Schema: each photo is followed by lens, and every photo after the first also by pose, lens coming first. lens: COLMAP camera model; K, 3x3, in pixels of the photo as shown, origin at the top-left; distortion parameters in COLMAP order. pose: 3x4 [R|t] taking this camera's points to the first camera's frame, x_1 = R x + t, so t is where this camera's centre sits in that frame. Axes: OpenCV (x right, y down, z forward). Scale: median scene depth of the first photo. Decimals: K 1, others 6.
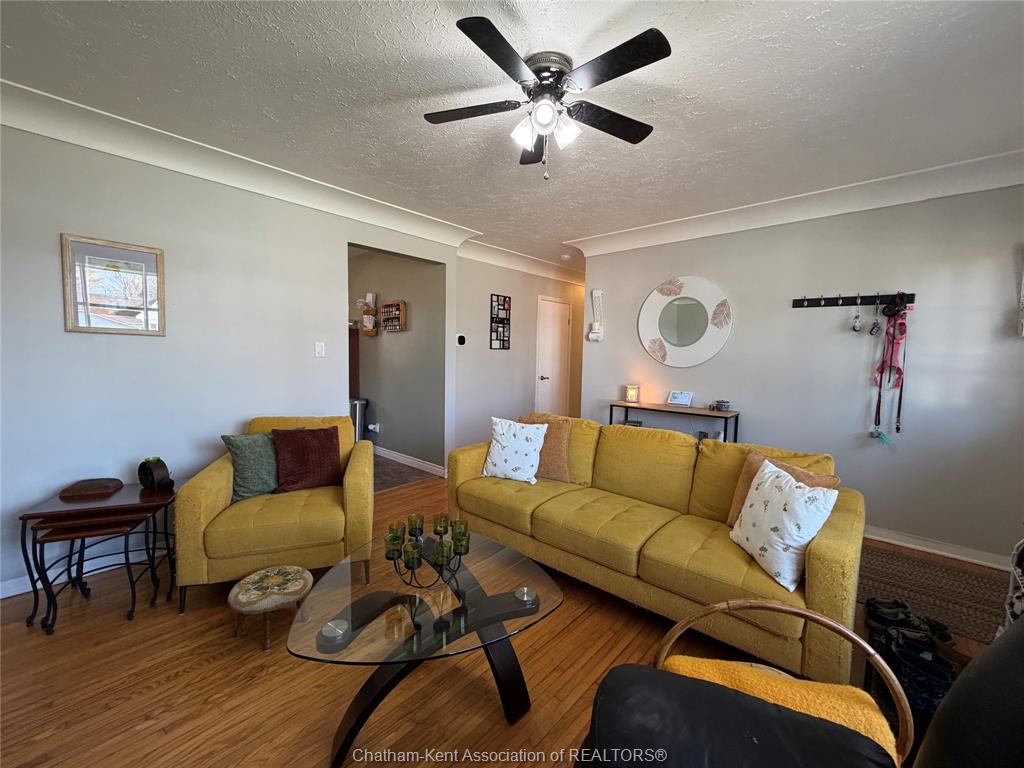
lens RADIAL K [[405.6, 0, 515.0], [0, 405.6, 383.2], [0, 0, 1]] dist [0.003502, -0.000141]
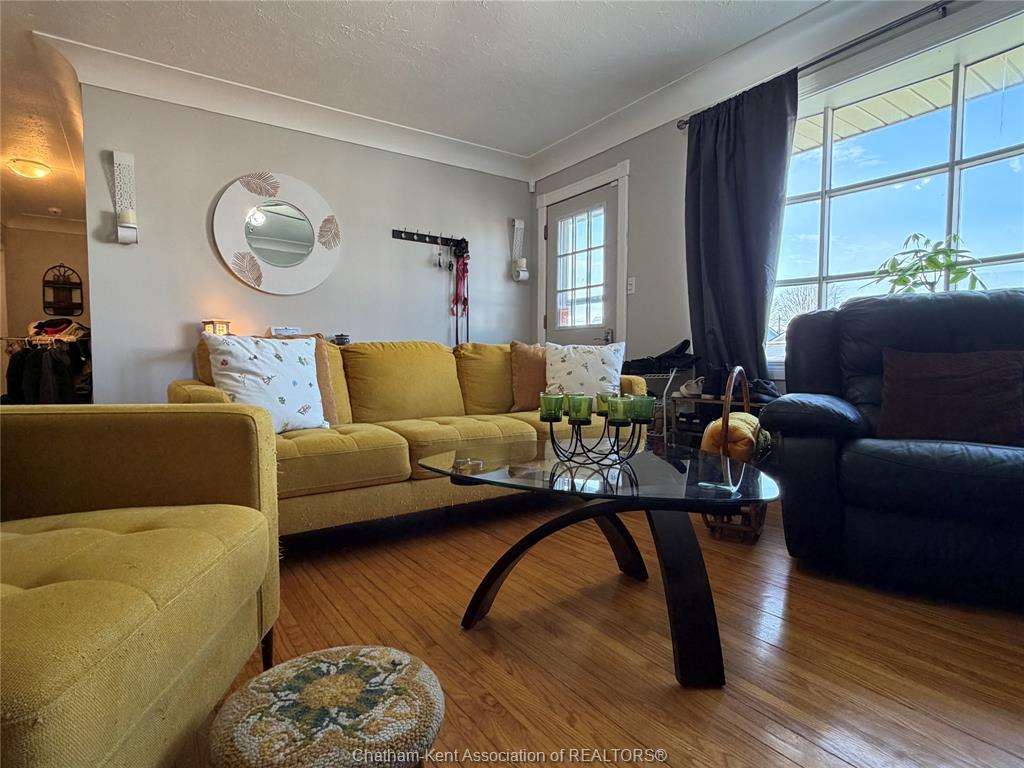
lens RADIAL K [[543.9, 0, 515.1], [0, 543.9, 387.3], [0, 0, 1]] dist [-0.029430, -0.000500]
pose [[0.219774, -0.066779, 0.973263, -0.629144], [0.078835, 0.995607, 0.050510, 0.149586], [-0.972360, 0.065627, 0.224073, 0.480616]]
